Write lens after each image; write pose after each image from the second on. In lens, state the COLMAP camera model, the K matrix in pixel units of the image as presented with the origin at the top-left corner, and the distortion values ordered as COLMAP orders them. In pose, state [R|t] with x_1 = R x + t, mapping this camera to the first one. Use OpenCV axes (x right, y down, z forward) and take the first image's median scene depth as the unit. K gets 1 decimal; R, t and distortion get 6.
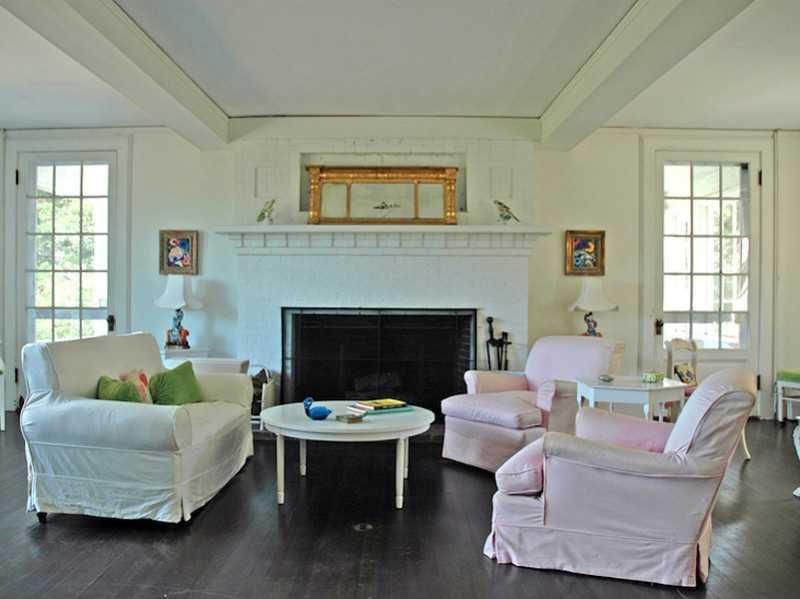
lens RADIAL K [[752.3, 0, 398.8], [0, 752.3, 313.7], [0, 0, 1]] dist [-0.202241, 0.201660]
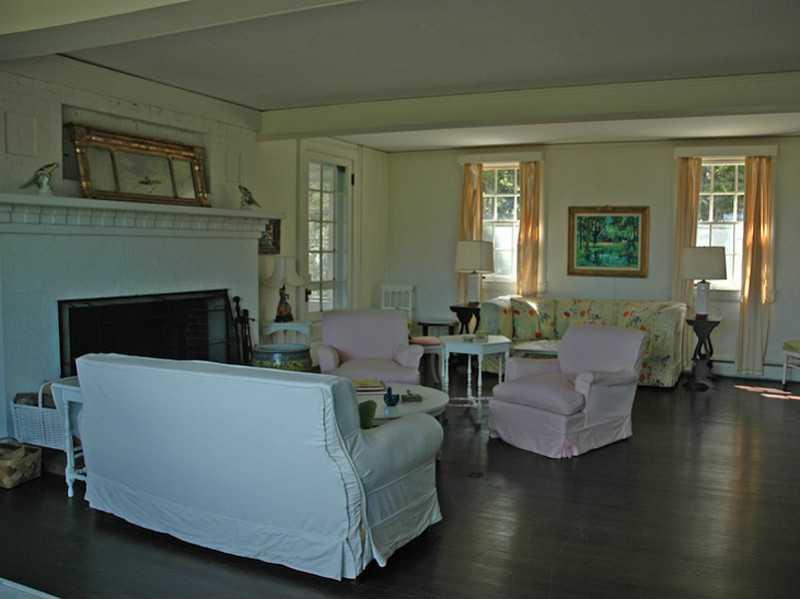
lens RADIAL K [[752.3, 0, 398.8], [0, 752.3, 313.7], [0, 0, 1]] dist [-0.202241, 0.201660]
pose [[0.369294, -0.086403, 0.925287, -0.744256], [0.011324, 0.996013, 0.088488, -0.059824], [-0.929244, -0.022200, 0.368800, 0.390845]]
